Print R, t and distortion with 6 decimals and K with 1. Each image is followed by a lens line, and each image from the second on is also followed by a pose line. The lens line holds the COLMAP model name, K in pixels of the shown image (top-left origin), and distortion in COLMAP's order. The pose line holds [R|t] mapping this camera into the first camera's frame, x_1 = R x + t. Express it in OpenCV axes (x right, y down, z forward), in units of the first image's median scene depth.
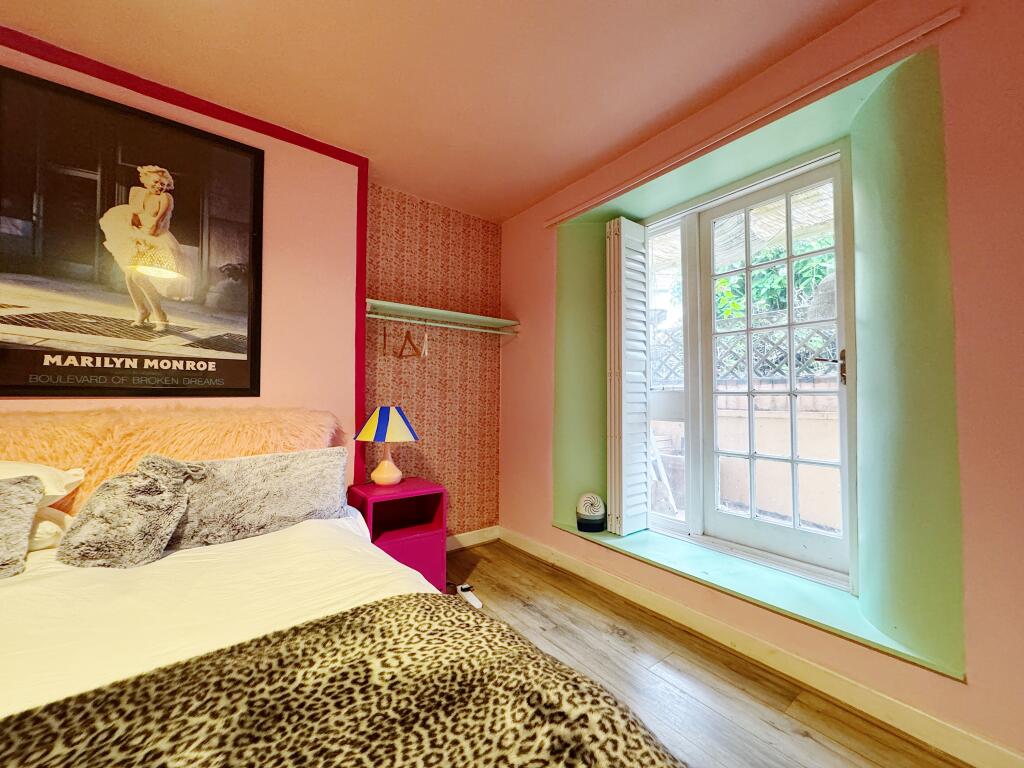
lens RADIAL K [[407.2, 0, 510.7], [0, 407.2, 383.2], [0, 0, 1]] dist [-0.001980, 0.000231]
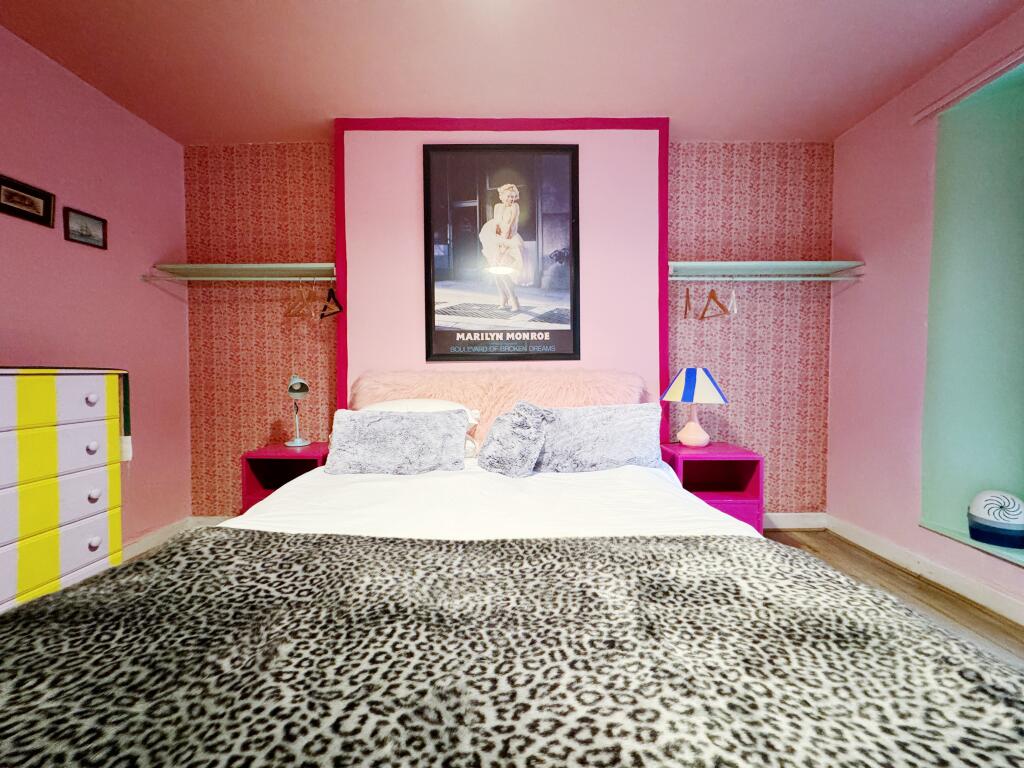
lens RADIAL K [[407.2, 0, 511.1], [0, 407.2, 383.9], [0, 0, 1]] dist [-0.001980, 0.000231]
pose [[0.792555, 0.009397, -0.609728, -0.064661], [0.029898, 0.998080, 0.054246, 0.036464], [0.609067, -0.061223, 0.790752, -0.068431]]
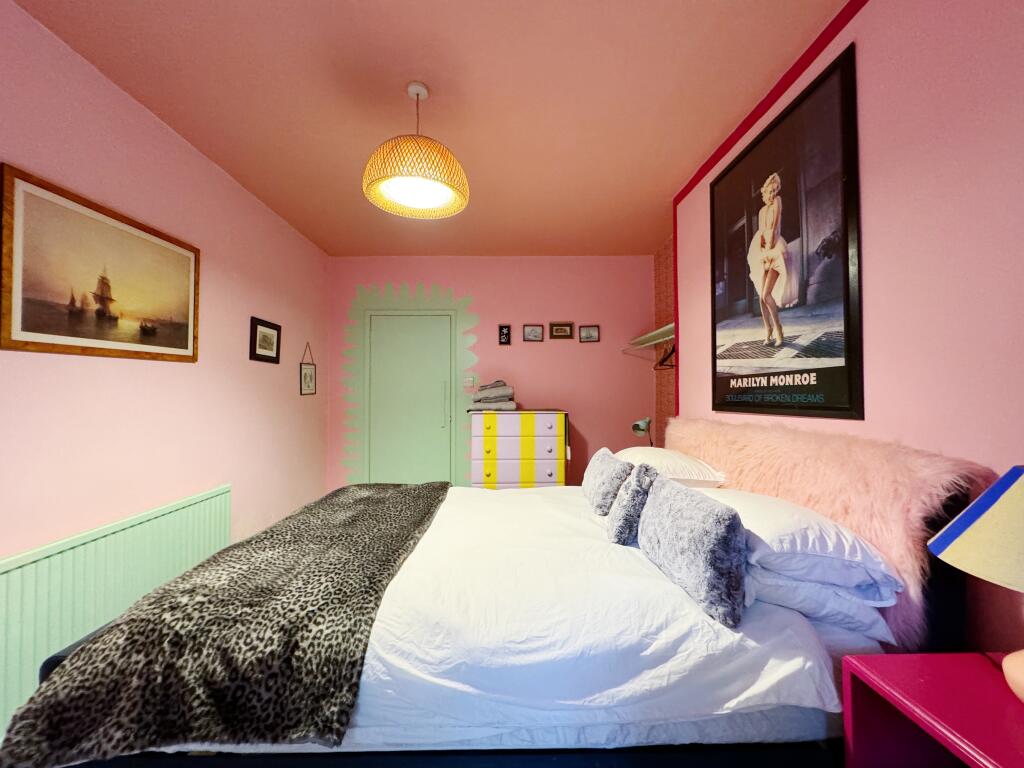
lens RADIAL K [[407.2, 0, 513.0], [0, 407.2, 386.5], [0, 0, 1]] dist [-0.001980, 0.000231]
pose [[-0.586582, -0.016616, -0.809720, 0.271799], [0.033272, 0.998451, -0.044592, -0.011401], [0.809206, -0.053098, -0.585120, 1.075494]]
